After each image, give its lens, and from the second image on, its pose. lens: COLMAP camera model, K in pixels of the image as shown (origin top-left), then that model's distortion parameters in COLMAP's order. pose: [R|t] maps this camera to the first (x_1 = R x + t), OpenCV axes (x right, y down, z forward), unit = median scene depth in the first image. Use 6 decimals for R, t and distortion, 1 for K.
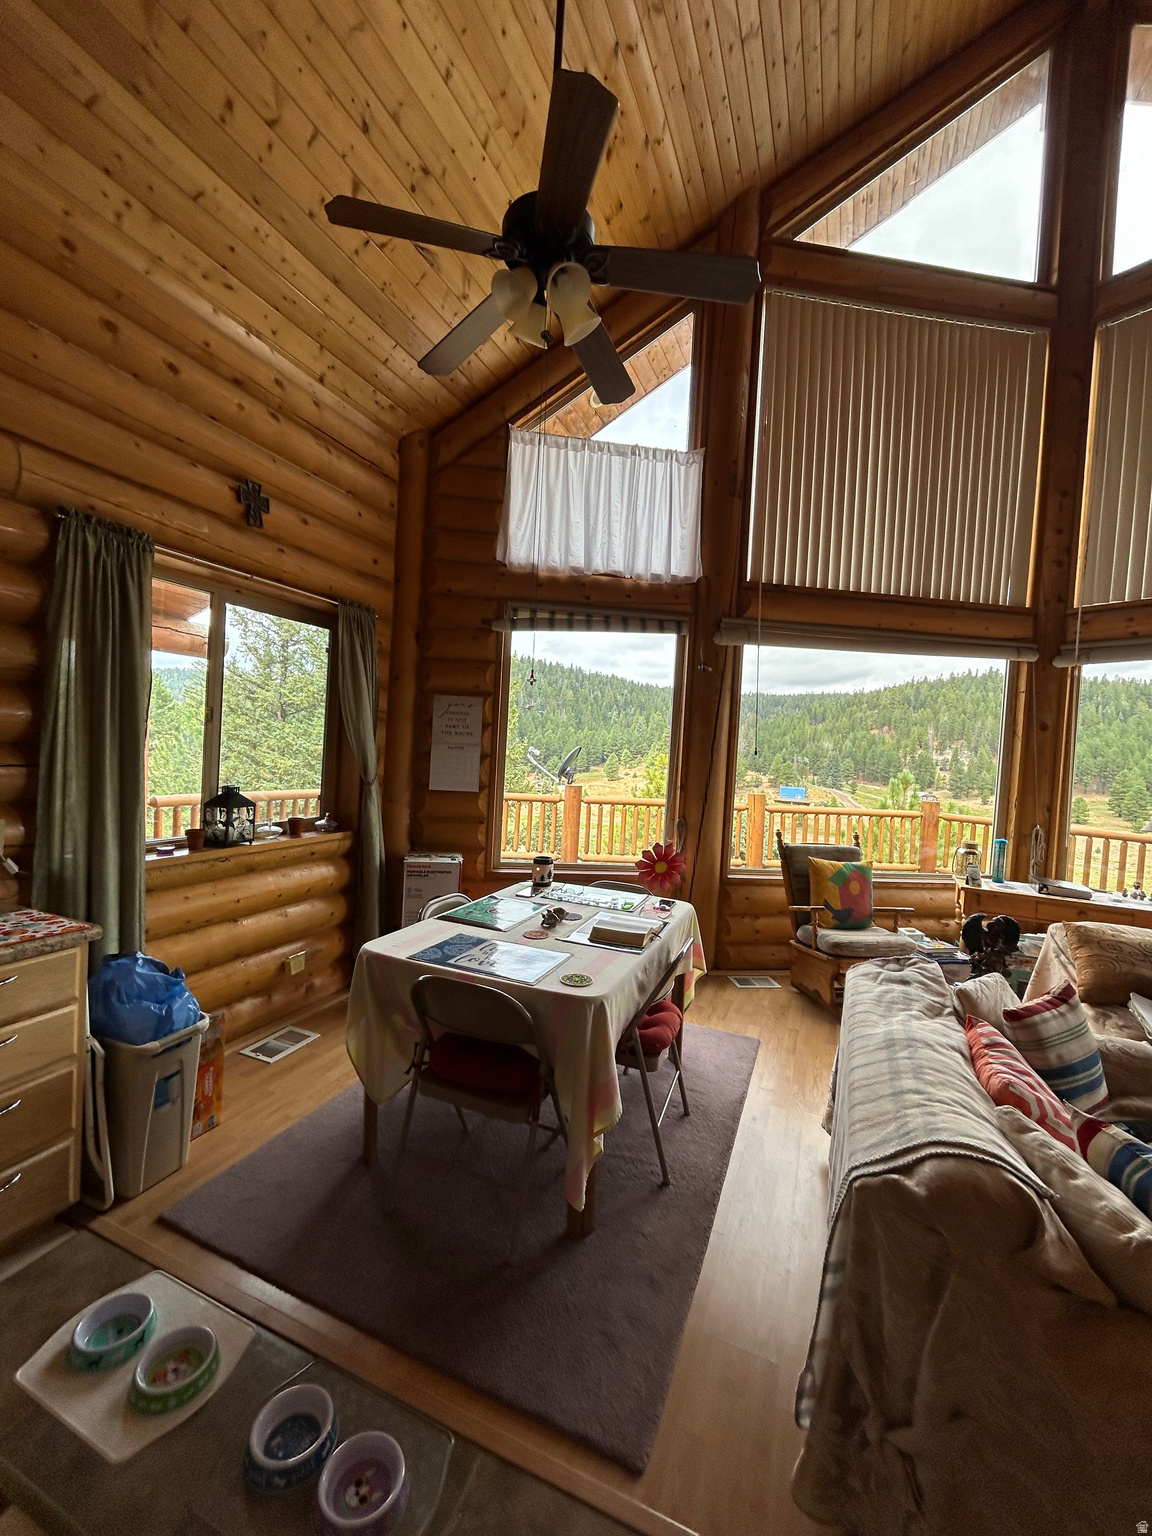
lens RADIAL K [[620.9, 0, 576.0], [0, 620.9, 768.0], [0, 0, 1]] dist [-0.004280, 0.001238]
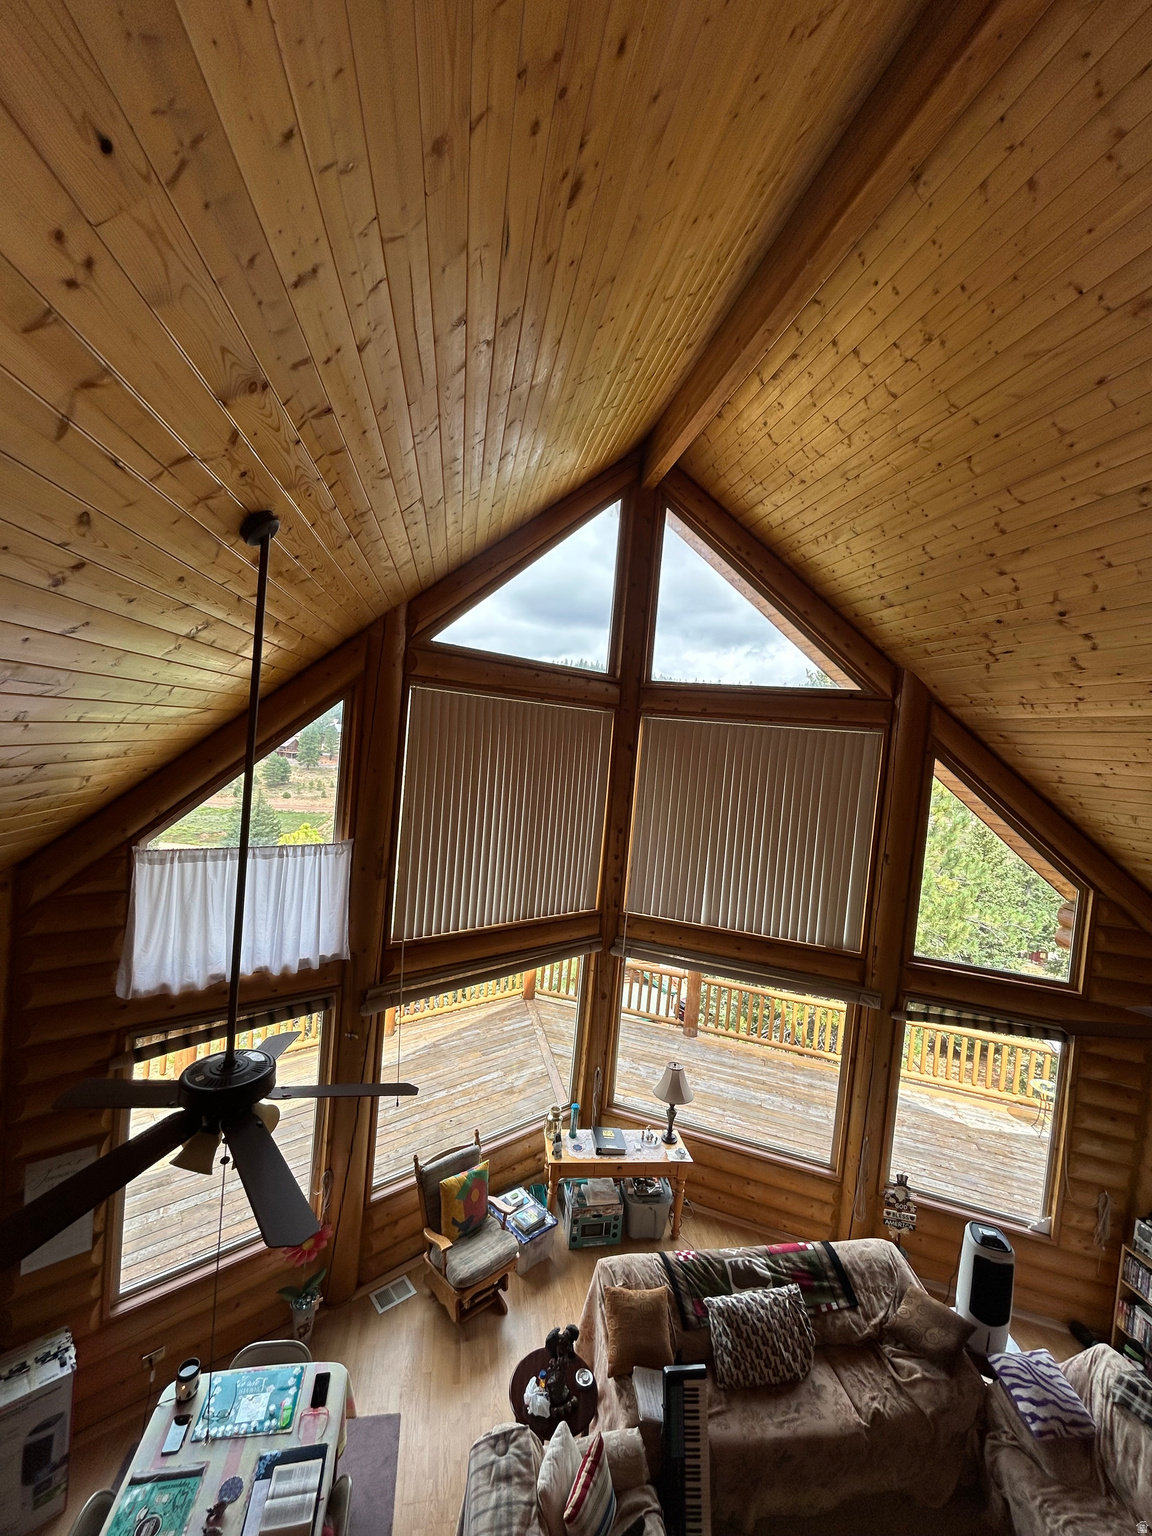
lens RADIAL K [[620.9, 0, 576.0], [0, 620.9, 768.0], [0, 0, 1]] dist [-0.004280, 0.001238]
pose [[0.833486, -0.001081, 0.552540, -0.065520], [-0.023878, 0.998993, 0.037973, -0.694807], [-0.552024, -0.044844, 0.832621, -0.103605]]
